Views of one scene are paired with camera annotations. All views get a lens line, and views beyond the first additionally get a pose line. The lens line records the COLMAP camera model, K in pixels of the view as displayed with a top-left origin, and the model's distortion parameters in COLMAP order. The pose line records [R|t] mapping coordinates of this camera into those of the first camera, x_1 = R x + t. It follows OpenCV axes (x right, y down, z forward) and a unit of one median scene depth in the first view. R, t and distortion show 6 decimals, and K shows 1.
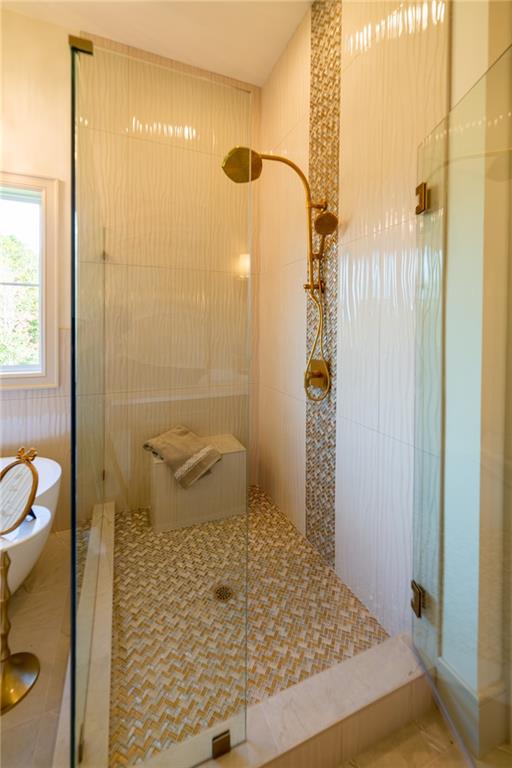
lens RADIAL K [[321.2, 0, 256.4], [0, 321.2, 335.5], [0, 0, 1]] dist [0.004912, 0.000237]
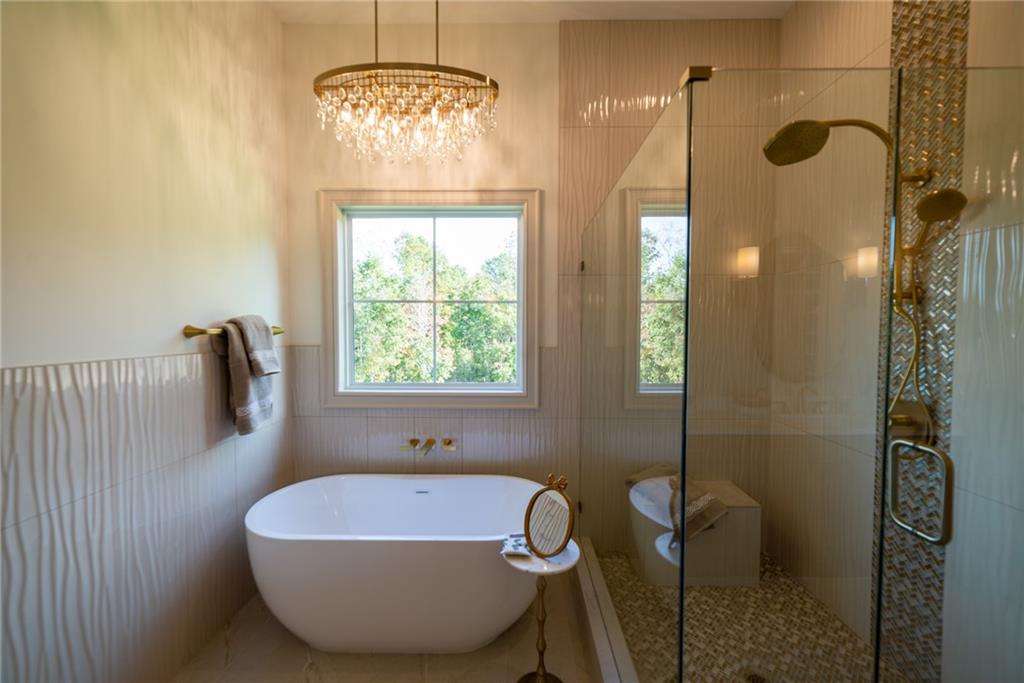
lens RADIAL K [[399.2, 0, 507.7], [0, 399.2, 344.4], [0, 0, 1]] dist [0.002038, 0.000283]
pose [[0.916234, 0.012663, -0.400444, -0.251979], [-0.006362, 0.999834, 0.017060, -0.053686], [0.400593, -0.013083, 0.916163, -0.138765]]
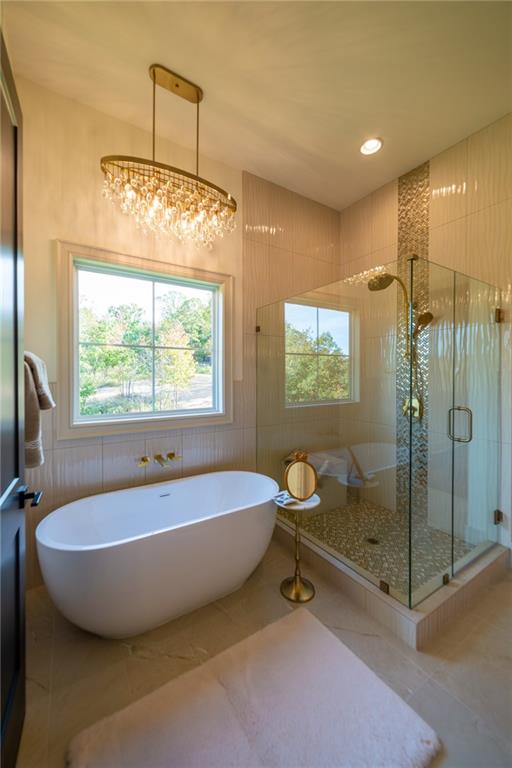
lens RADIAL K [[304.5, 0, 255.6], [0, 304.5, 379.5], [0, 0, 1]] dist [0.002924, 0.000342]
pose [[0.983553, -0.008582, 0.180417, -0.859613], [0.009620, 0.999942, -0.004878, -0.022217], [-0.180364, 0.006533, 0.983578, -0.380605]]
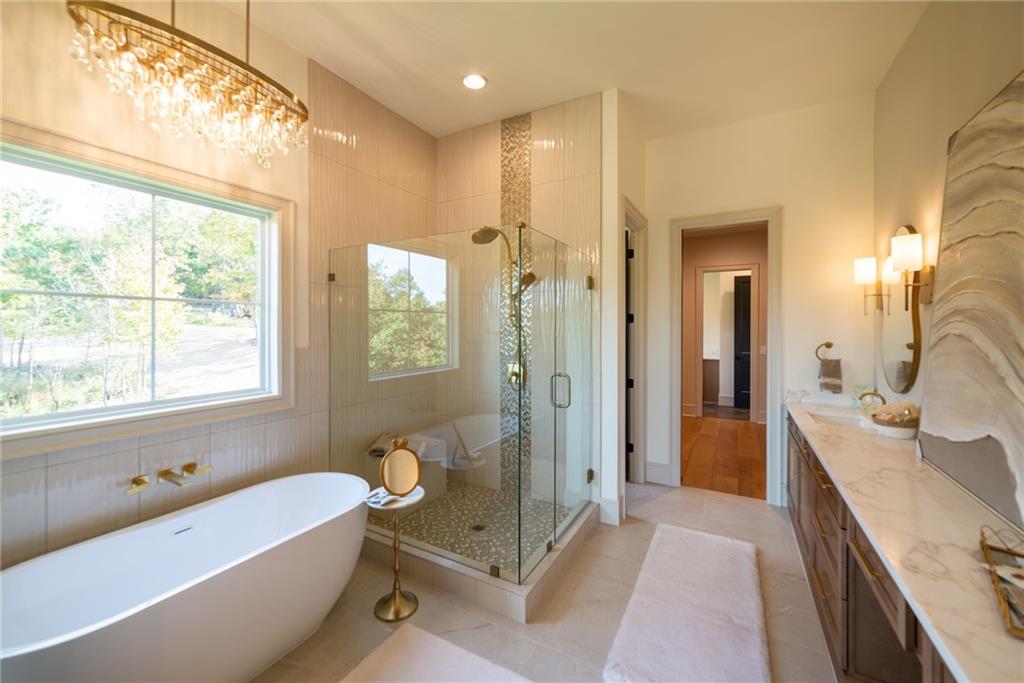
lens RADIAL K [[406.1, 0, 516.3], [0, 406.1, 330.9], [0, 0, 1]] dist [0.002924, 0.000342]
pose [[0.780274, -0.008338, 0.625382, -0.984870], [0.014511, 0.999883, -0.004774, -0.069232], [-0.625269, 0.012800, 0.780304, -0.486313]]
